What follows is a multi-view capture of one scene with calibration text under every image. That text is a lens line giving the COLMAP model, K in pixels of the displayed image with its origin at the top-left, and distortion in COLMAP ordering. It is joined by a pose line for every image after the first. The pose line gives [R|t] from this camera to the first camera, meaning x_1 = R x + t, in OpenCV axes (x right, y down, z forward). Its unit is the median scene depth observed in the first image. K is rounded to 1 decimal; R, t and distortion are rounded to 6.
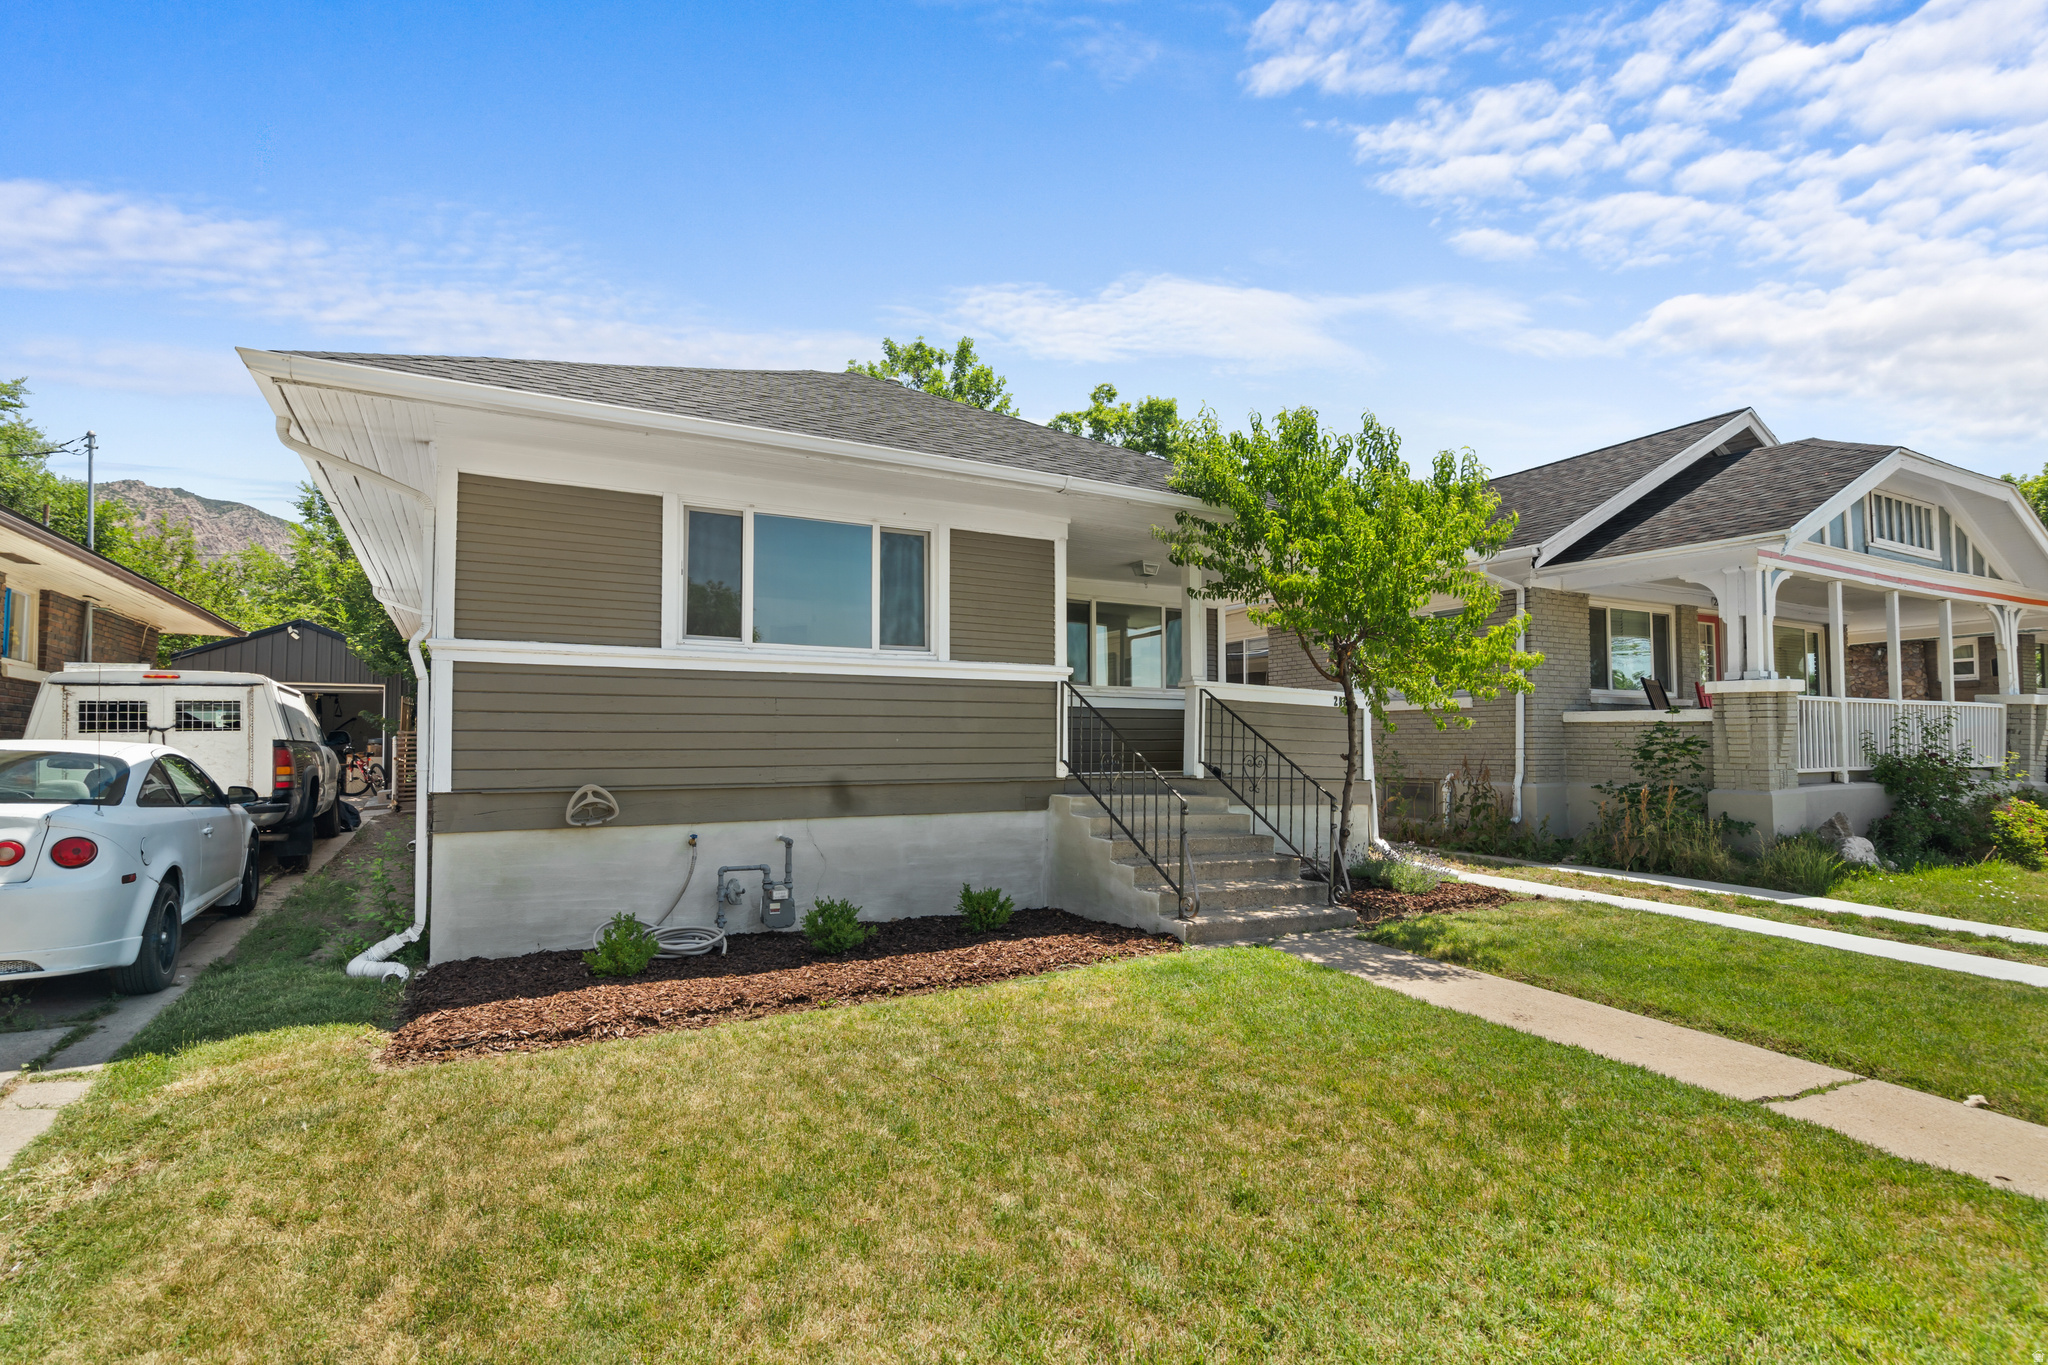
lens RADIAL K [[993.8, 0, 1021.3], [0, 993.8, 696.7], [0, 0, 1]] dist [0.001455, 0.000710]
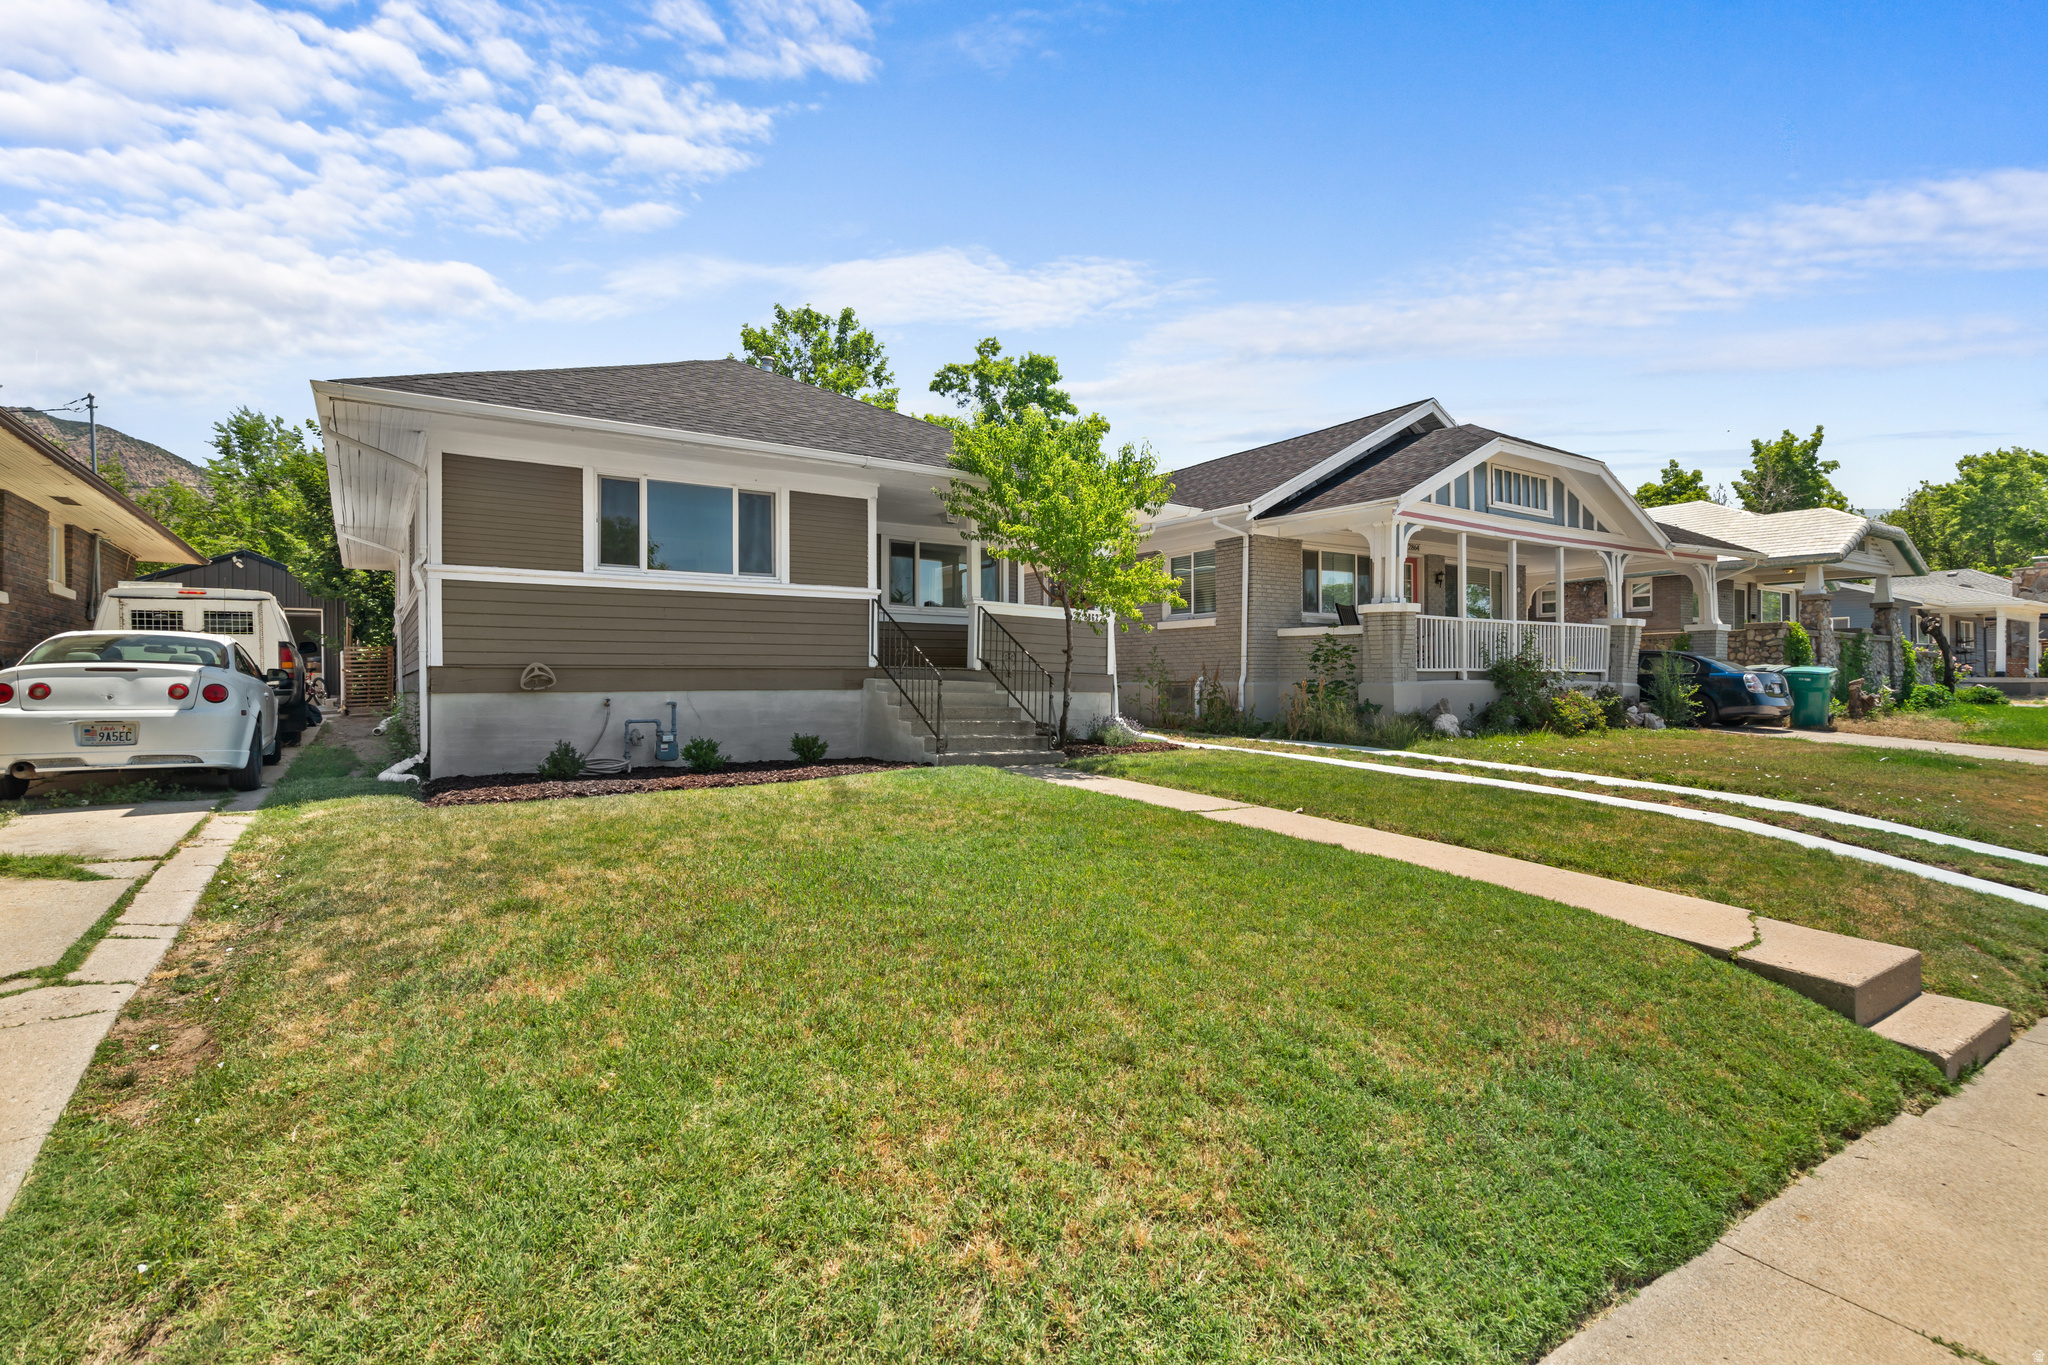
lens RADIAL K [[993.8, 0, 1019.4], [0, 993.8, 676.6], [0, 0, 1]] dist [0.001455, 0.000710]
pose [[0.996991, -0.000713, 0.077510, 0.133737], [-0.002541, 0.999120, 0.041877, 0.033581], [-0.077471, -0.041948, 0.996112, -0.416781]]
